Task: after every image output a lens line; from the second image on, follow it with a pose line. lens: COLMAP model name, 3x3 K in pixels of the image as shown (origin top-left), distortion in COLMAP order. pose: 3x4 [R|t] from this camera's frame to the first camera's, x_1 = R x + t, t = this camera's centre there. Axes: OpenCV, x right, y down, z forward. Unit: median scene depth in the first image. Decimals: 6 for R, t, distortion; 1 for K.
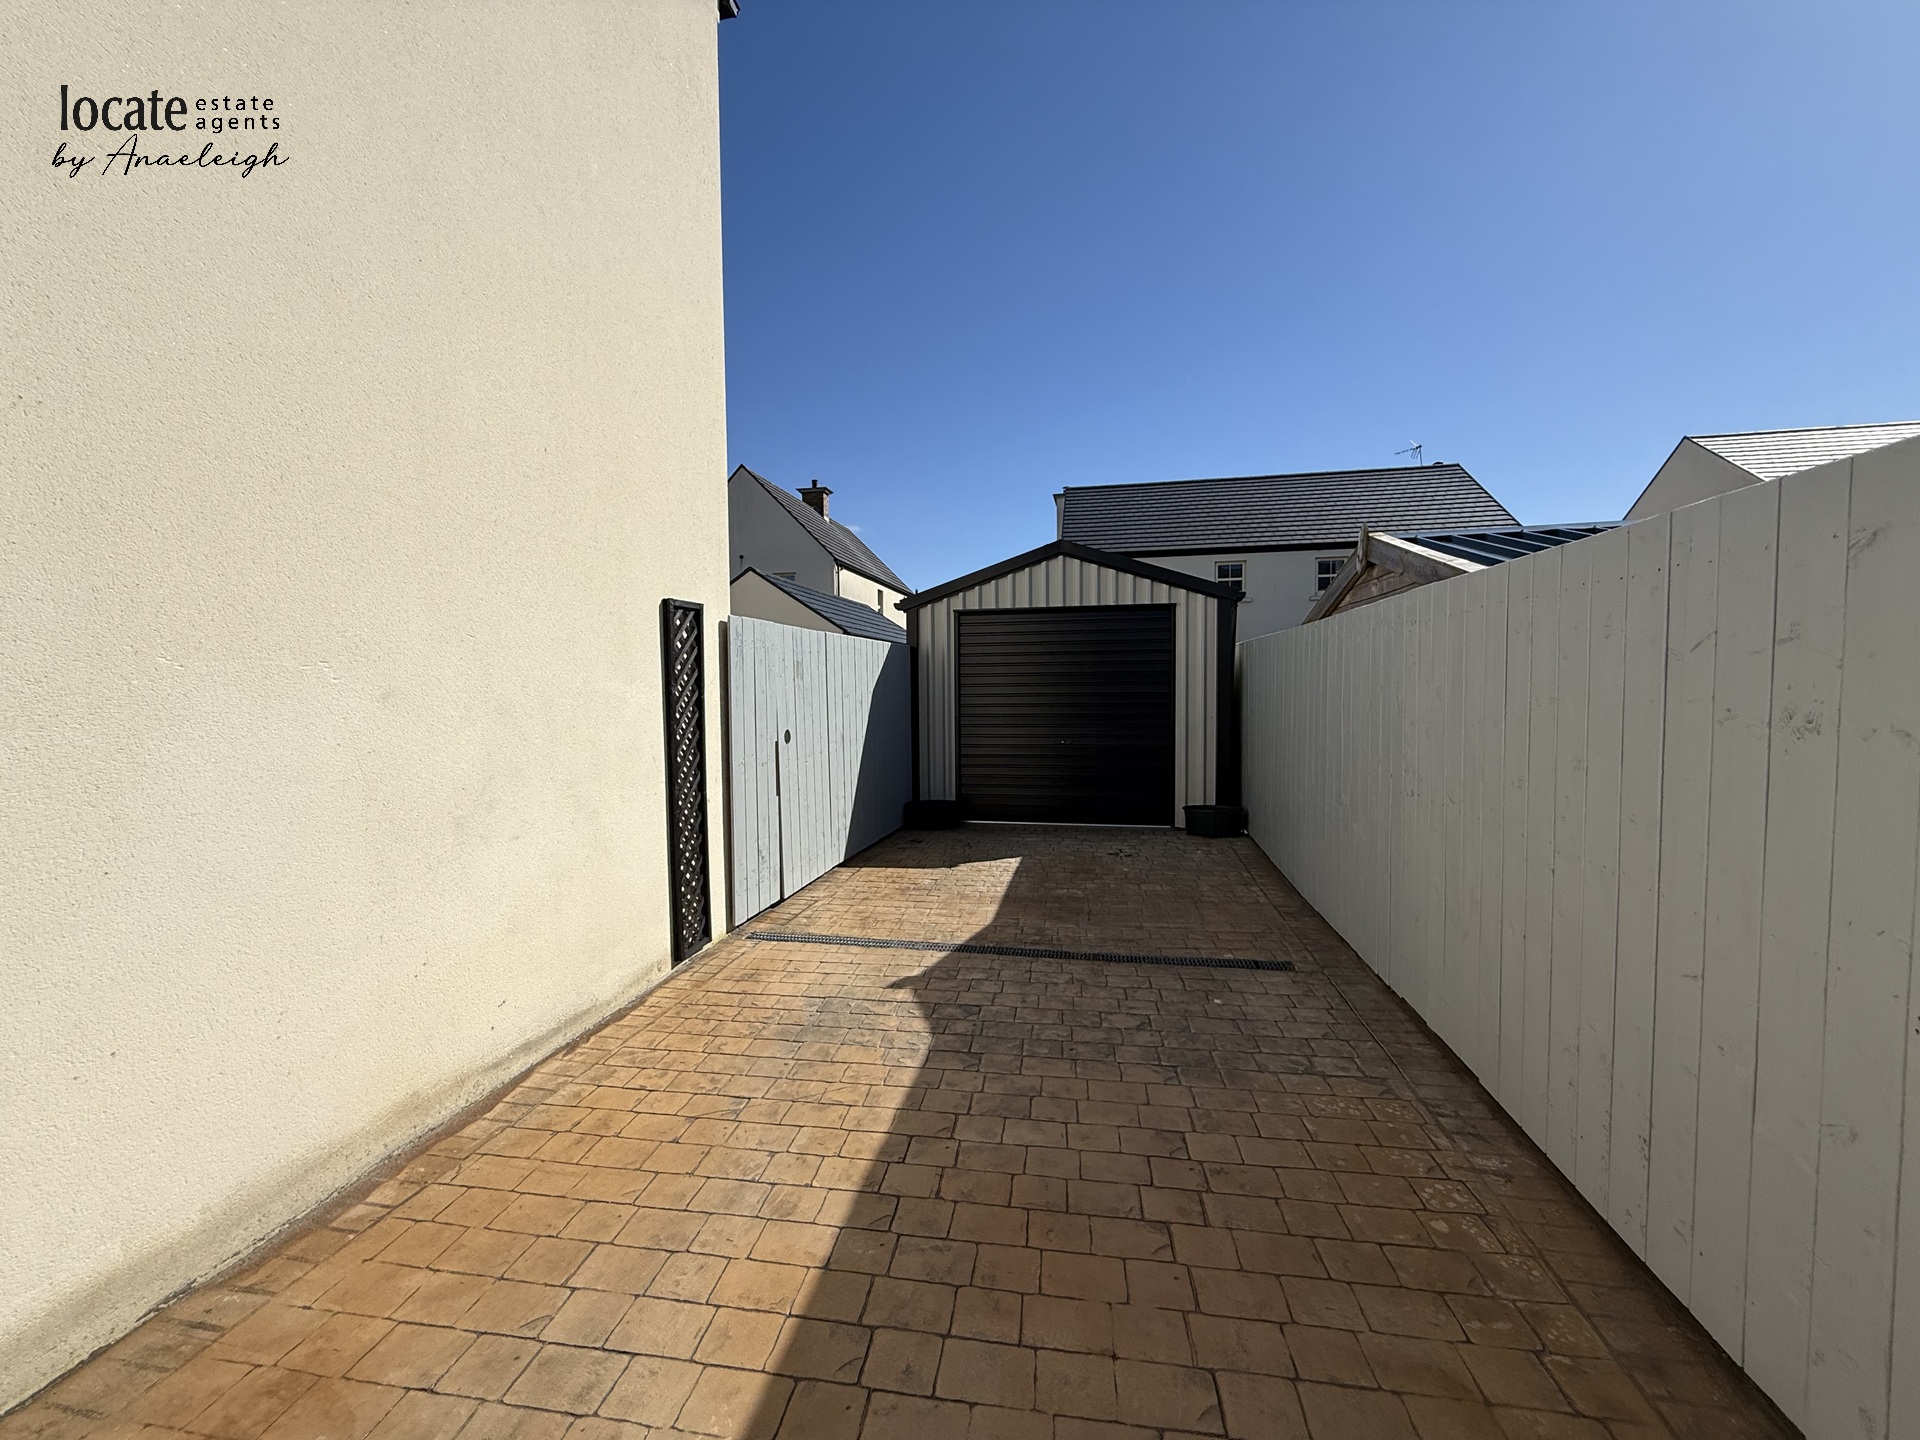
lens RADIAL K [[756.7, 0, 967.9], [0, 756.7, 719.3], [0, 0, 1]] dist [-0.003107, 0.000986]
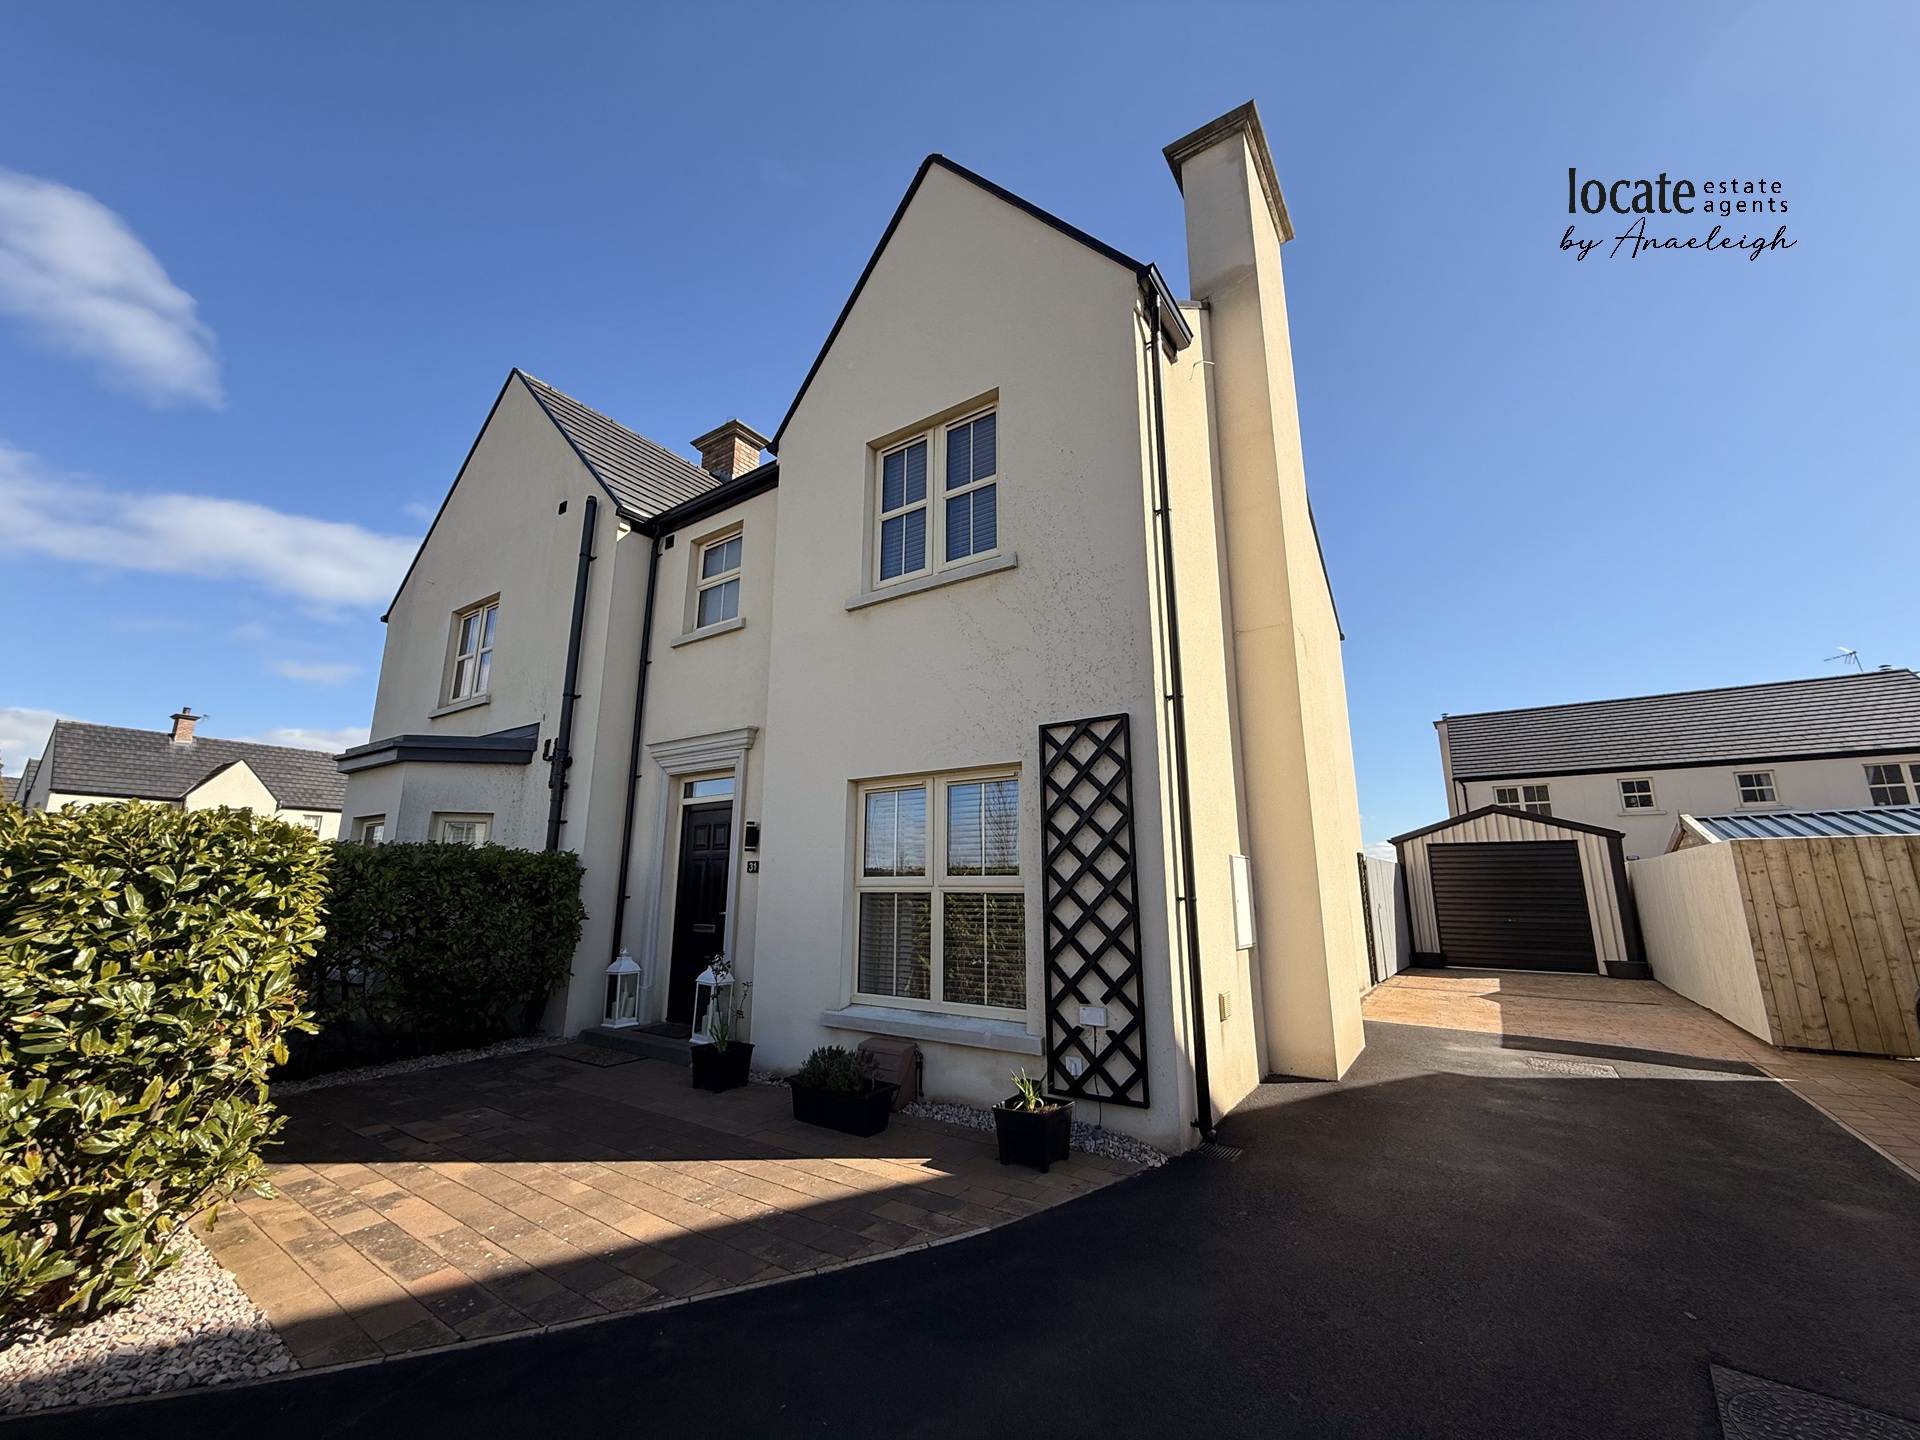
lens RADIAL K [[756.7, 0, 957.9], [0, 756.7, 718.3], [0, 0, 1]] dist [-0.003107, 0.000986]
pose [[0.910882, -0.075240, -0.405750, -0.294964], [-0.034645, 0.965824, -0.256872, 0.073466], [0.411210, 0.248037, 0.877145, -1.171219]]
